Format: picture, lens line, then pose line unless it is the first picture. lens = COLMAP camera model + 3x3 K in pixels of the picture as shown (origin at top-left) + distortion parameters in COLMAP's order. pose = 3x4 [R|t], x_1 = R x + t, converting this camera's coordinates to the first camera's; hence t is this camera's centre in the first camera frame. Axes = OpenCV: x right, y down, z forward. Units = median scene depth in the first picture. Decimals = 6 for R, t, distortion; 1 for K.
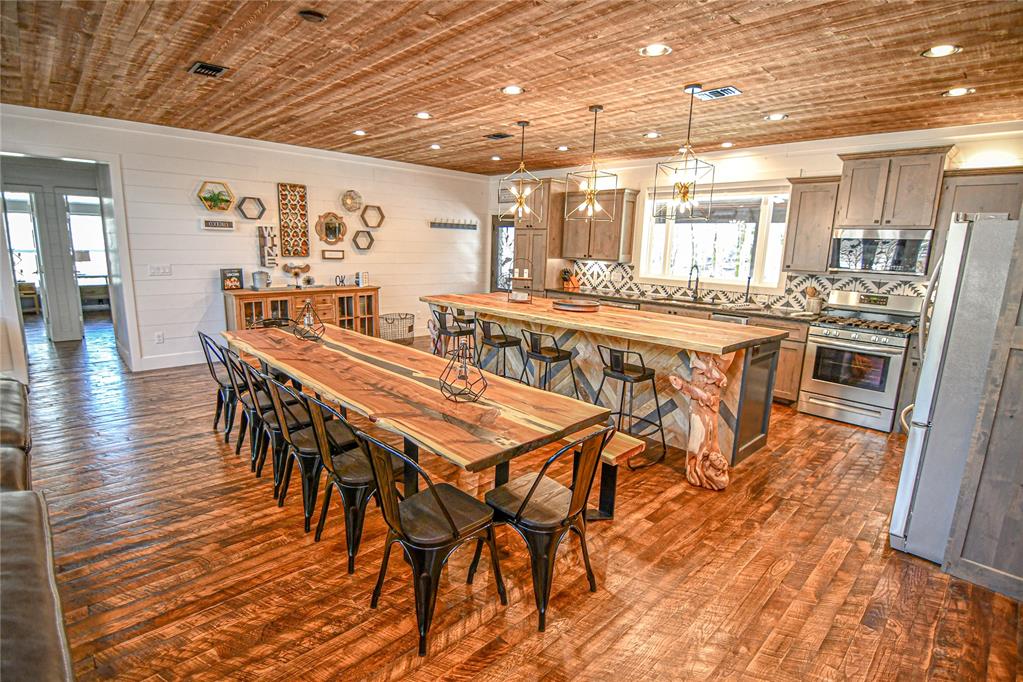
lens RADIAL K [[495.3, 0, 509.7], [0, 495.3, 341.9], [0, 0, 1]] dist [-0.011185, -0.007047]
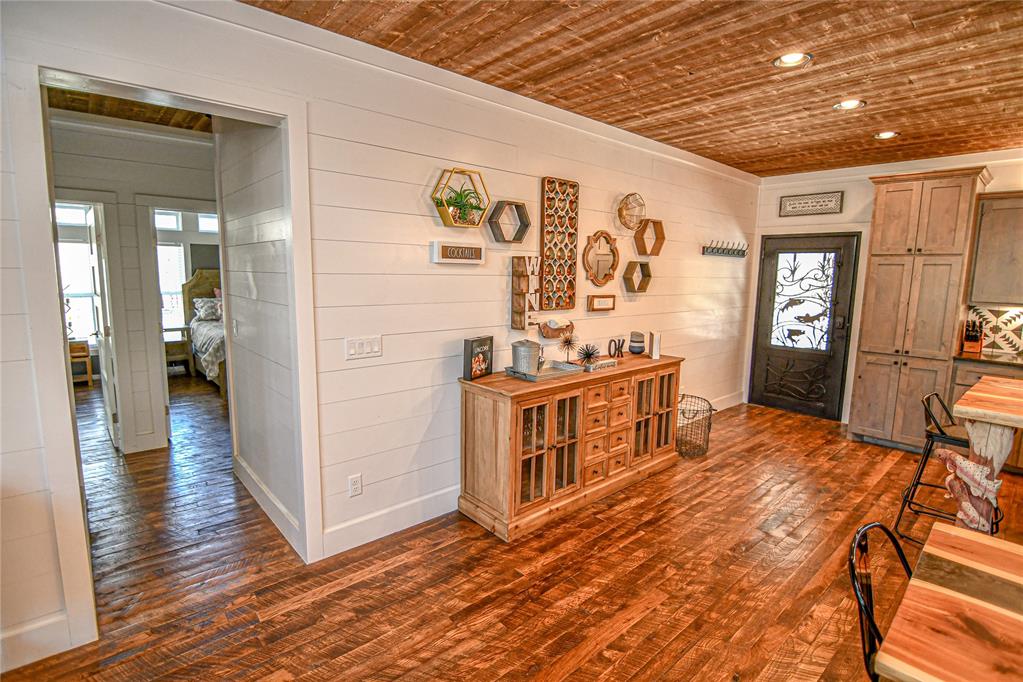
lens RADIAL K [[495.3, 0, 506.3], [0, 495.3, 338.4], [0, 0, 1]] dist [-0.011185, -0.007047]
pose [[0.998790, -0.008257, -0.048489, -0.472608], [0.005194, 0.998002, -0.062963, -0.106285], [0.048912, 0.062635, 0.996837, 0.448445]]
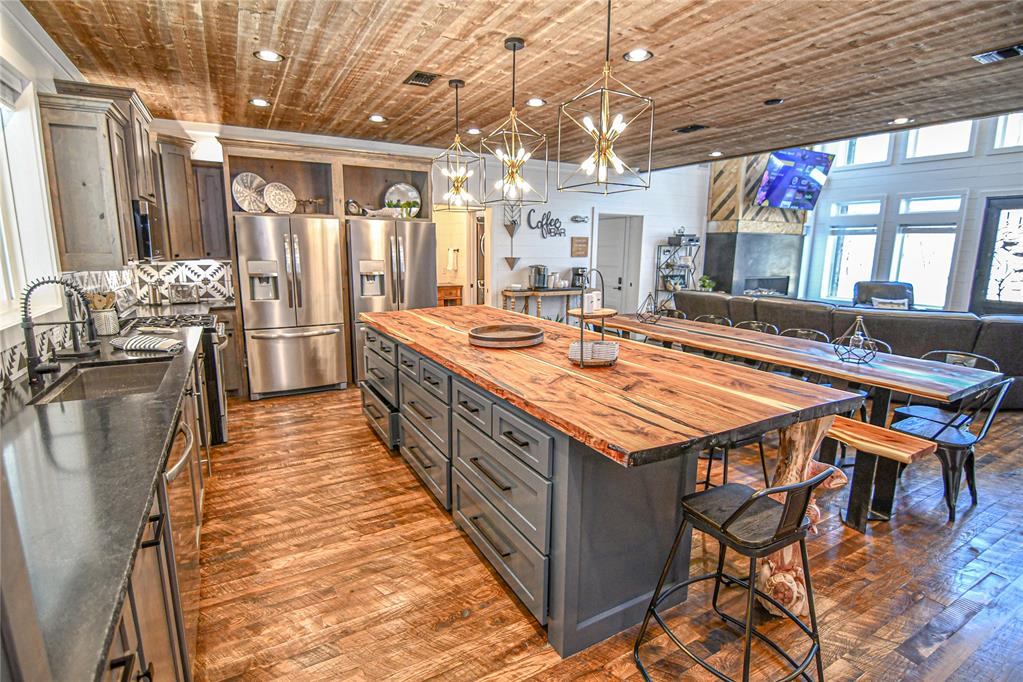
lens RADIAL K [[495.3, 0, 508.3], [0, 495.3, 340.6], [0, 0, 1]] dist [-0.011185, -0.007047]
pose [[-0.966526, -0.088159, 0.240948, -0.014142], [0.007502, 0.929002, 0.369999, -0.218528], [-0.256460, 0.359421, -0.897243, 1.148591]]
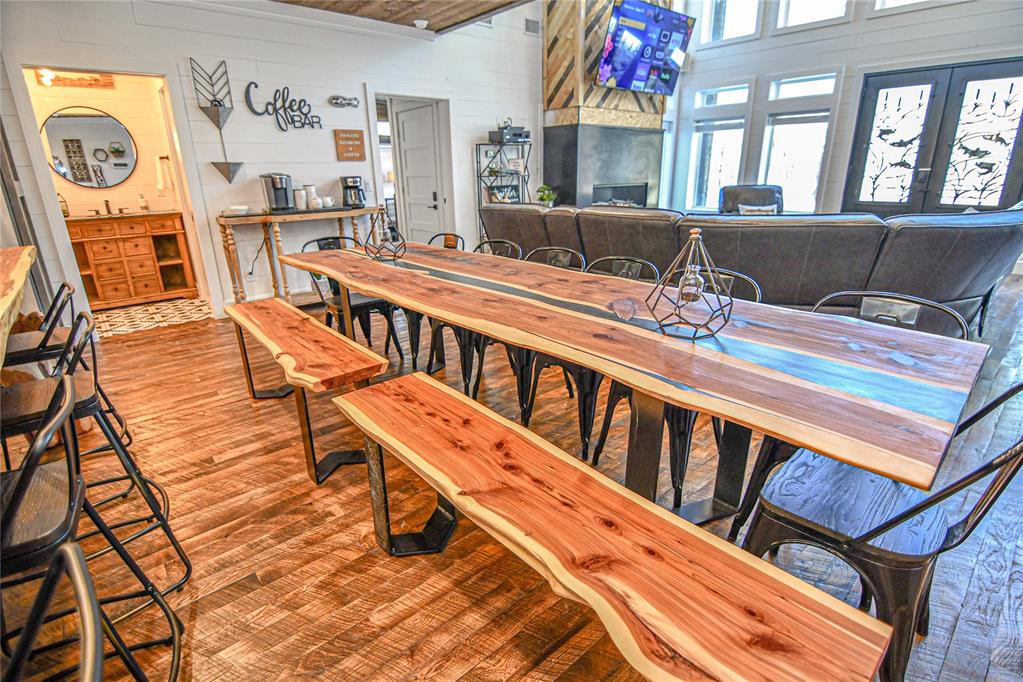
lens RADIAL K [[495.3, 0, 510.7], [0, 495.3, 340.3], [0, 0, 1]] dist [-0.011185, -0.007047]
pose [[-0.998929, -0.028285, 0.036621, -0.168100], [-0.006265, 0.866812, 0.498596, -0.116541], [-0.045846, 0.497832, -0.866061, 0.807662]]
